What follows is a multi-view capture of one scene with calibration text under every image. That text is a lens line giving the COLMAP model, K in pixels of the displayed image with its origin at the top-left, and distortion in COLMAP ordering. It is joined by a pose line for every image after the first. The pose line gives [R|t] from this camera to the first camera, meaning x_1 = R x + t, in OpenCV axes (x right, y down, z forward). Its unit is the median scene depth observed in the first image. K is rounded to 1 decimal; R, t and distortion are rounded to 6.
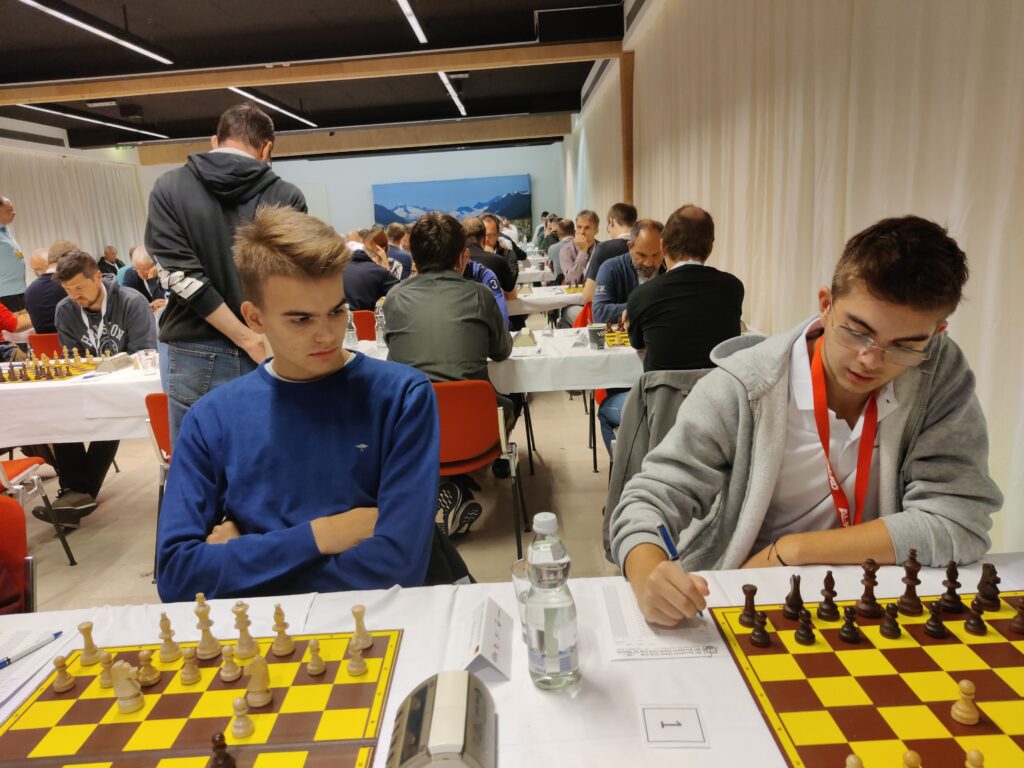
lens RADIAL K [[790.5, 0, 507.5], [0, 790.5, 381.8], [0, 0, 1]] dist [0.039427, -0.052954]
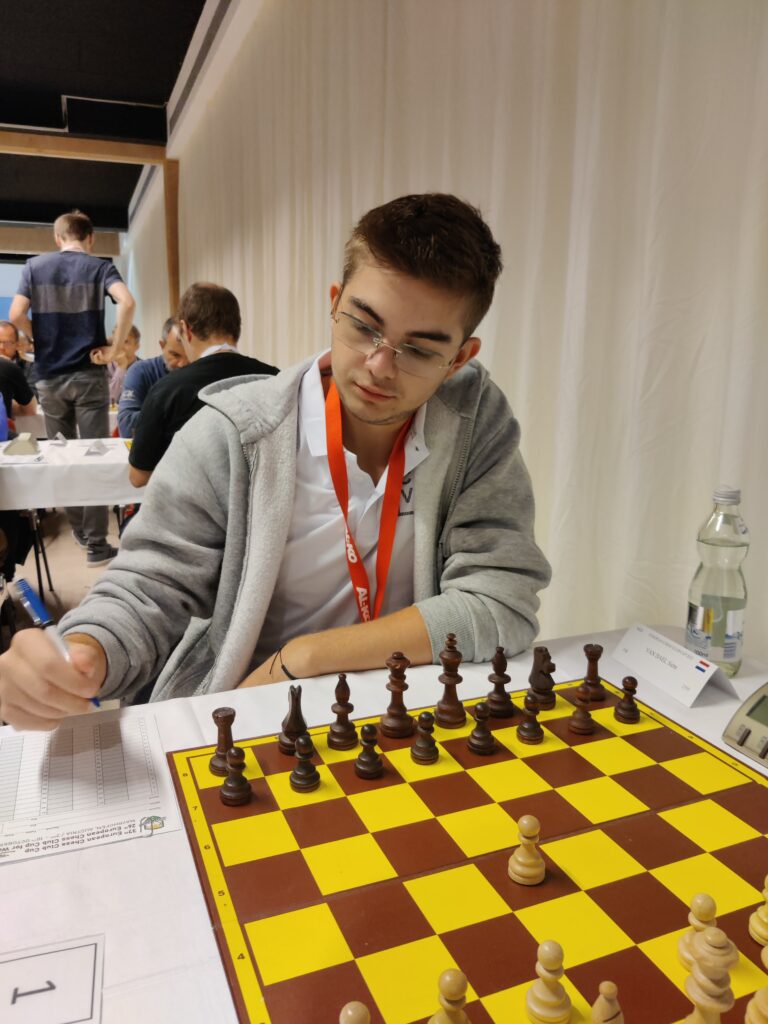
lens RADIAL K [[782.4, 0, 419.6], [0, 782.4, 534.3], [0, 0, 1]] dist [-0.002046, -0.008991]
pose [[0.908290, -0.009352, 0.418237, 0.181951], [0.007217, 0.999952, 0.006686, 0.110696], [-0.418279, -0.003054, 0.908313, 0.360434]]
